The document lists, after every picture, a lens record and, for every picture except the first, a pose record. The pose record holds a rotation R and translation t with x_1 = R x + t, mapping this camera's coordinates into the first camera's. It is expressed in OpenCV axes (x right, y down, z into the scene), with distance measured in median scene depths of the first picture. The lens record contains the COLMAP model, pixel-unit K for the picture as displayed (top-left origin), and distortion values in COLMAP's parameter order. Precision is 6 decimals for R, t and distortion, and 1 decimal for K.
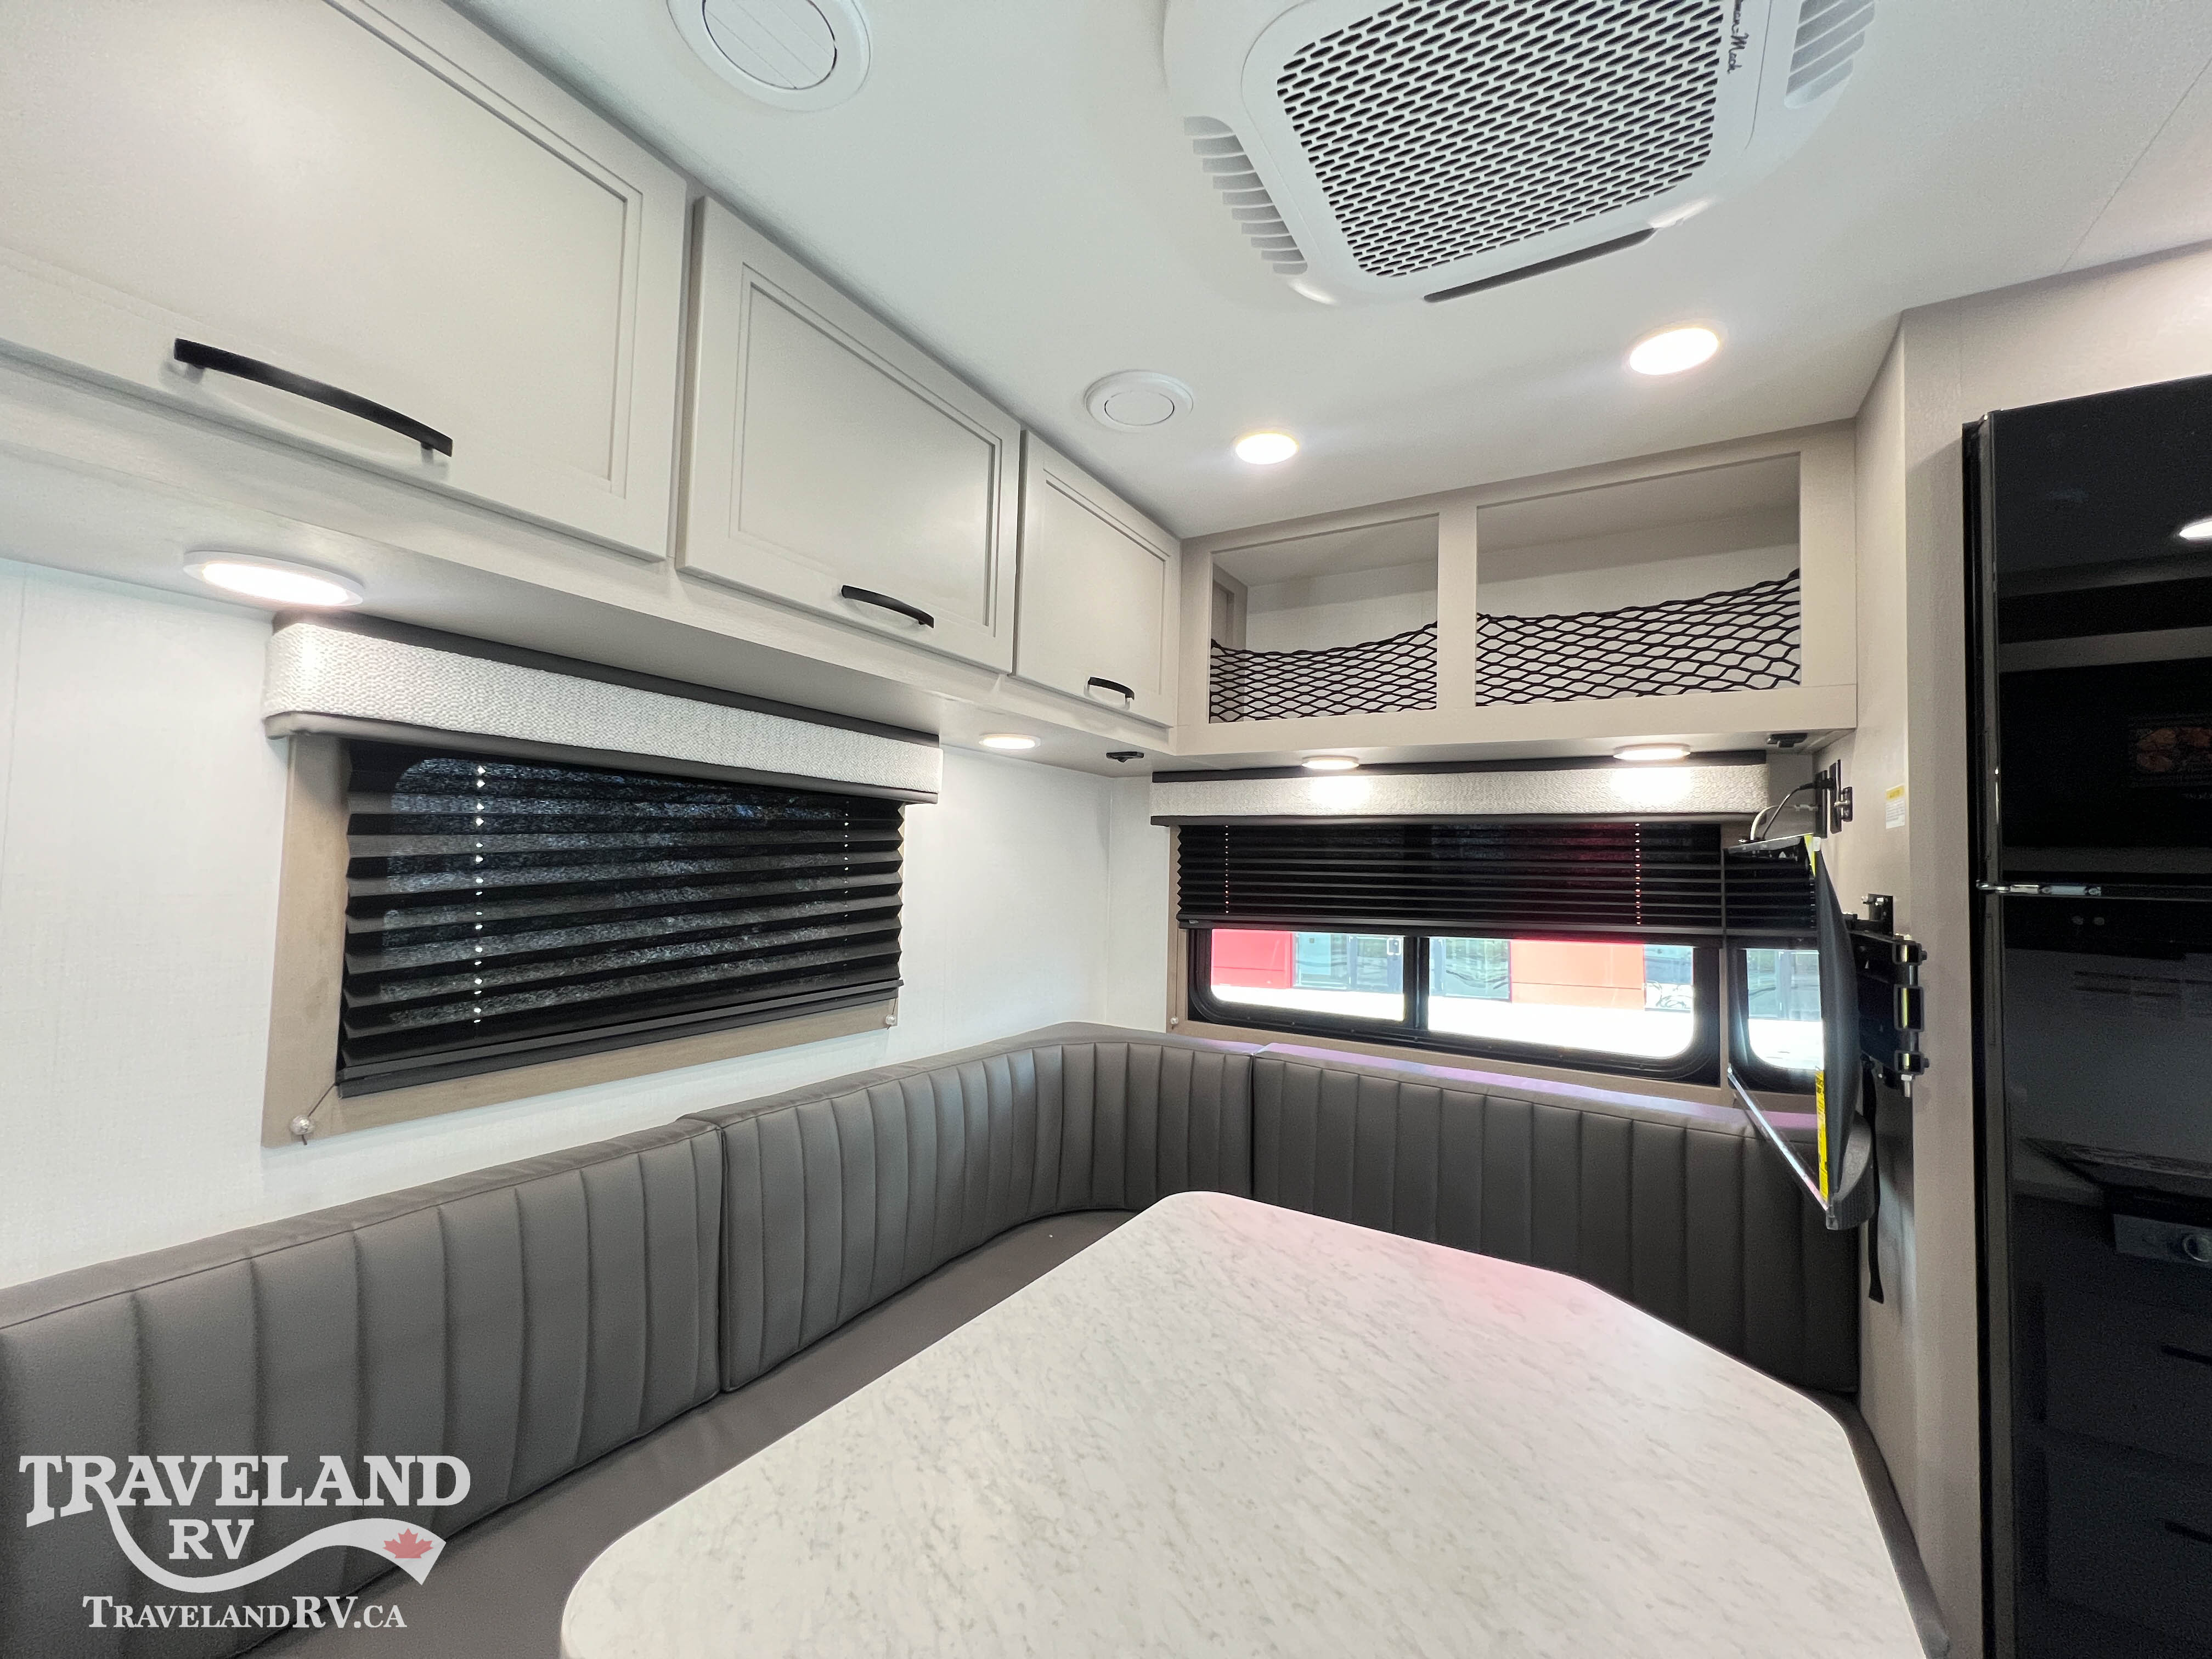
lens RADIAL K [[890.0, 0, 1106.2], [0, 890.0, 828.2], [0, 0, 1]] dist [-0.001122, 0.000111]
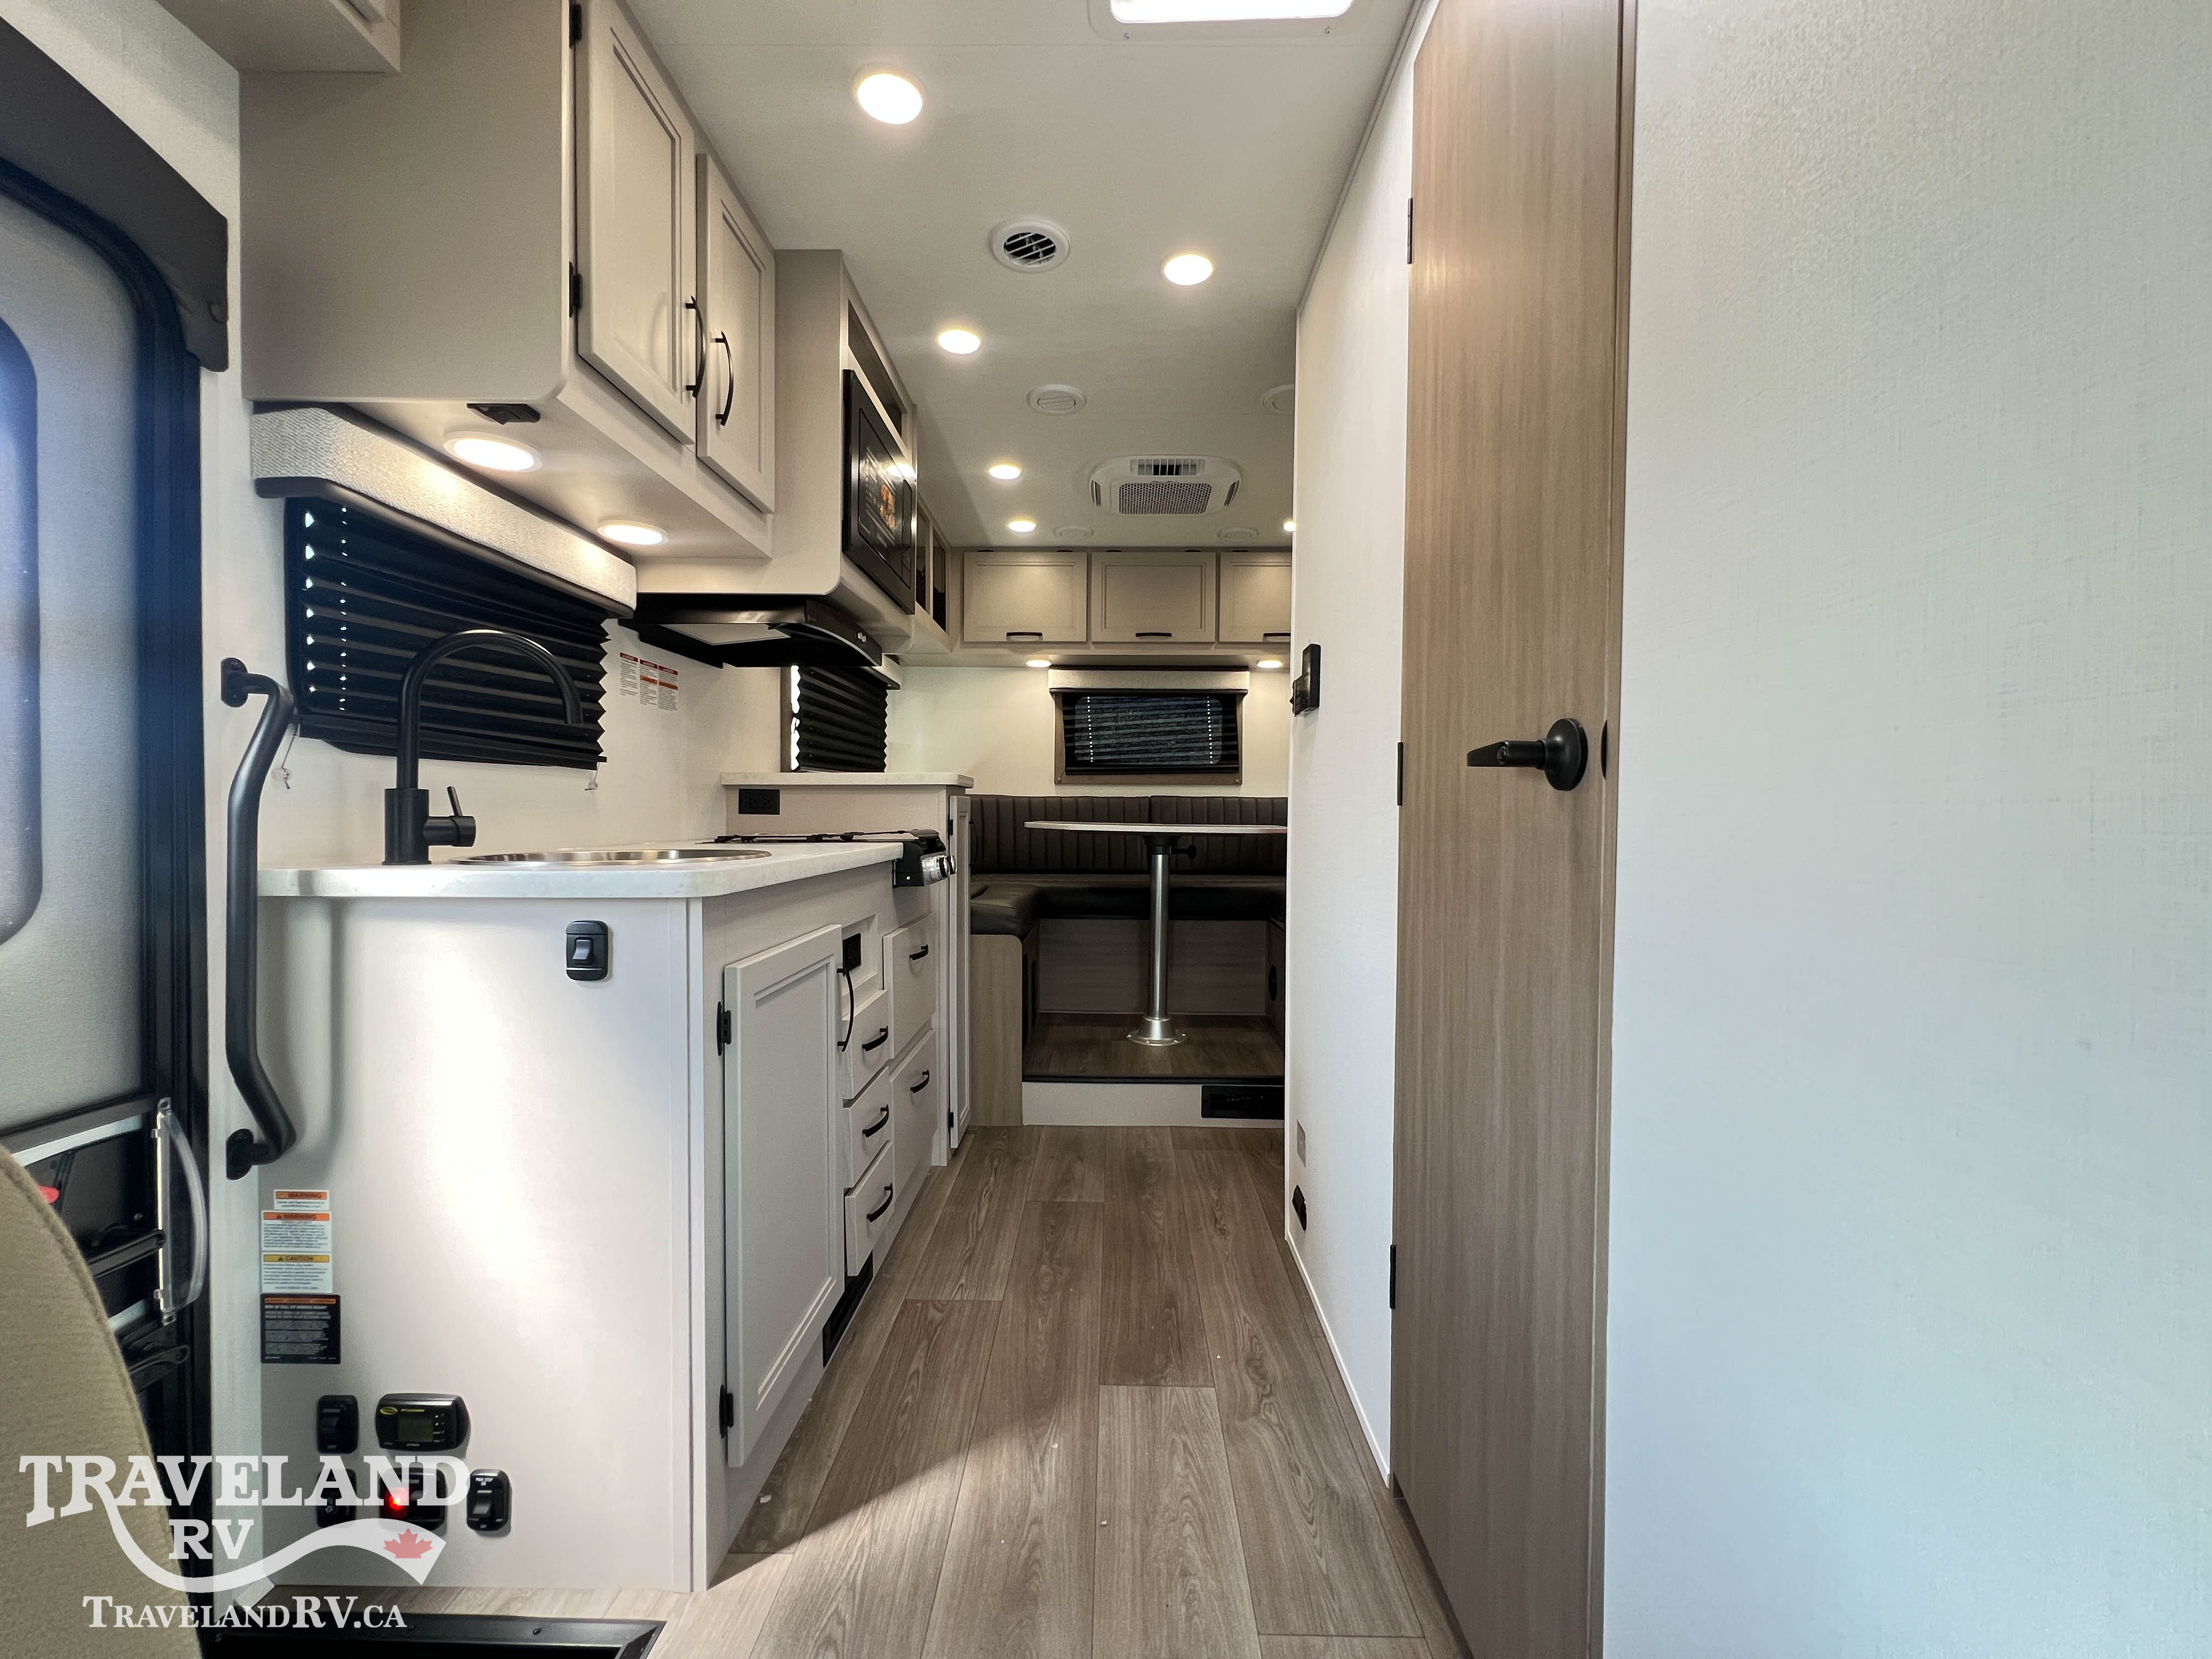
lens RADIAL K [[890.0, 0, 1106.2], [0, 890.0, 828.2], [0, 0, 1]] dist [-0.001122, 0.000111]
pose [[0.520253, -0.009846, -0.853956, 3.037497], [0.049117, 0.998623, 0.018409, 0.498441], [0.852599, -0.051521, 0.520020, -1.158044]]
